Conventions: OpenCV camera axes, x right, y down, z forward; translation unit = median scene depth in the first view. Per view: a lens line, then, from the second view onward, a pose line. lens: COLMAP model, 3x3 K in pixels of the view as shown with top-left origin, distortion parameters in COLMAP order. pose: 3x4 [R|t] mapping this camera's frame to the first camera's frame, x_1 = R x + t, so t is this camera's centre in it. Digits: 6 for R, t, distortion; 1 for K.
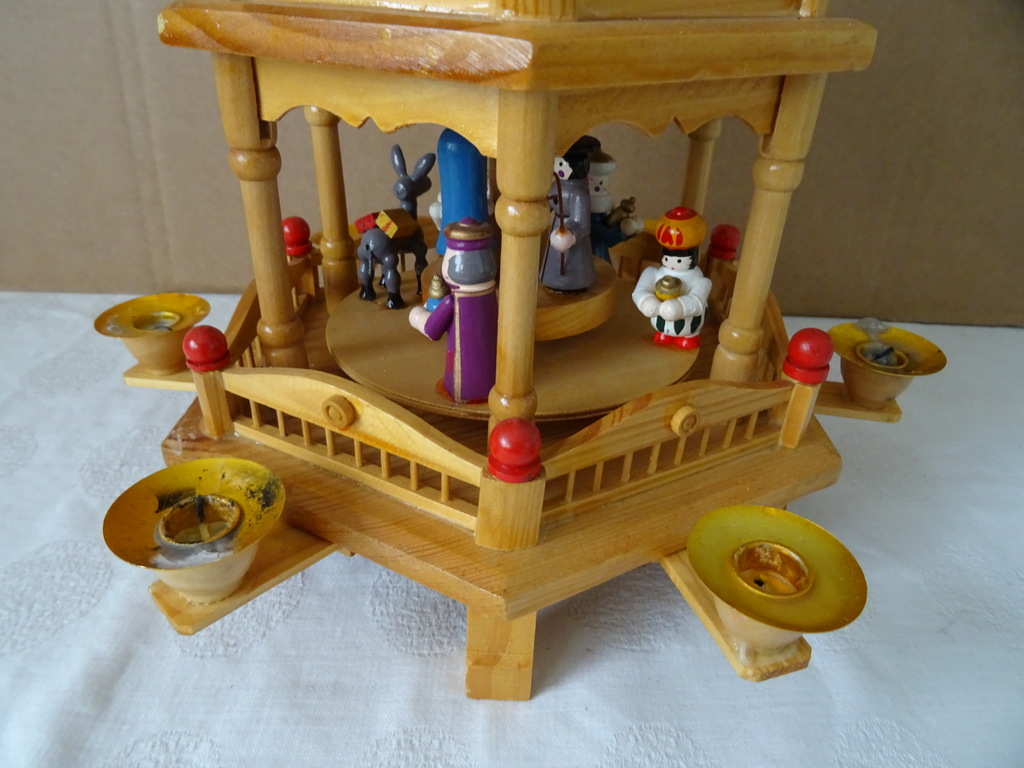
lens RADIAL K [[718.4, 0, 512.0], [0, 718.4, 384.0], [0, 0, 1]] dist [0.017347, -0.040060]
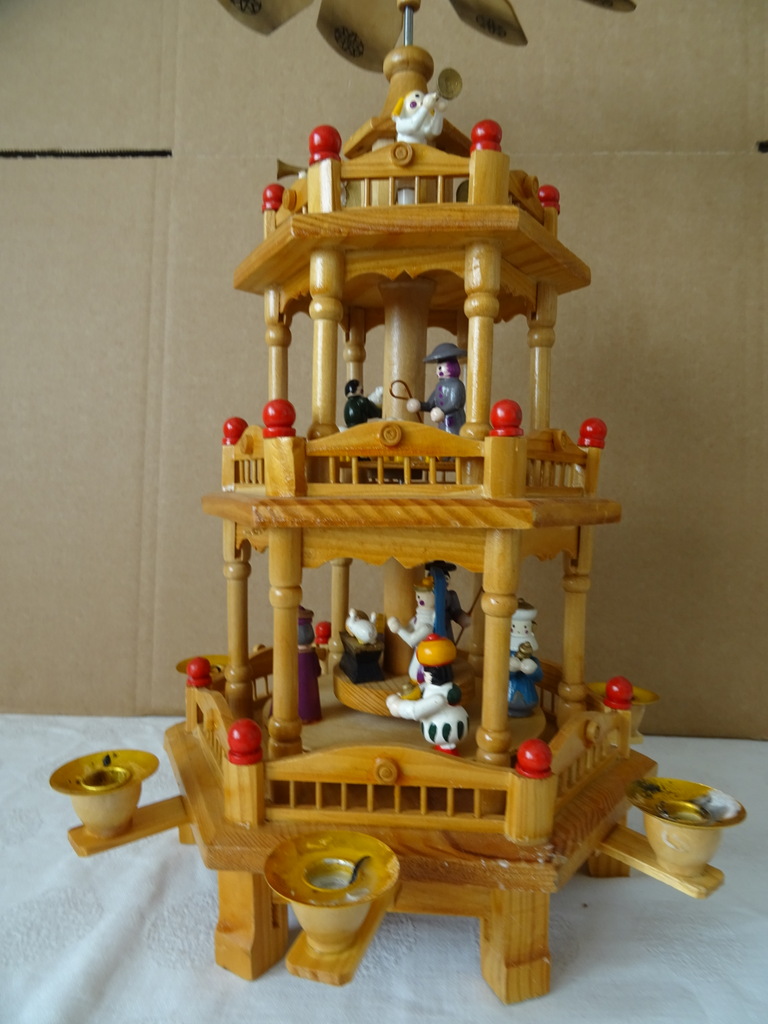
lens RADIAL K [[729.3, 0, 386.1], [0, 729.3, 512.1], [0, 0, 1]] dist [0.003980, 0.002666]
pose [[0.997458, -0.022980, -0.067454, 0.030471], [-0.009894, 0.892750, -0.450443, 0.236299], [0.070571, 0.449965, 0.890253, -0.429063]]
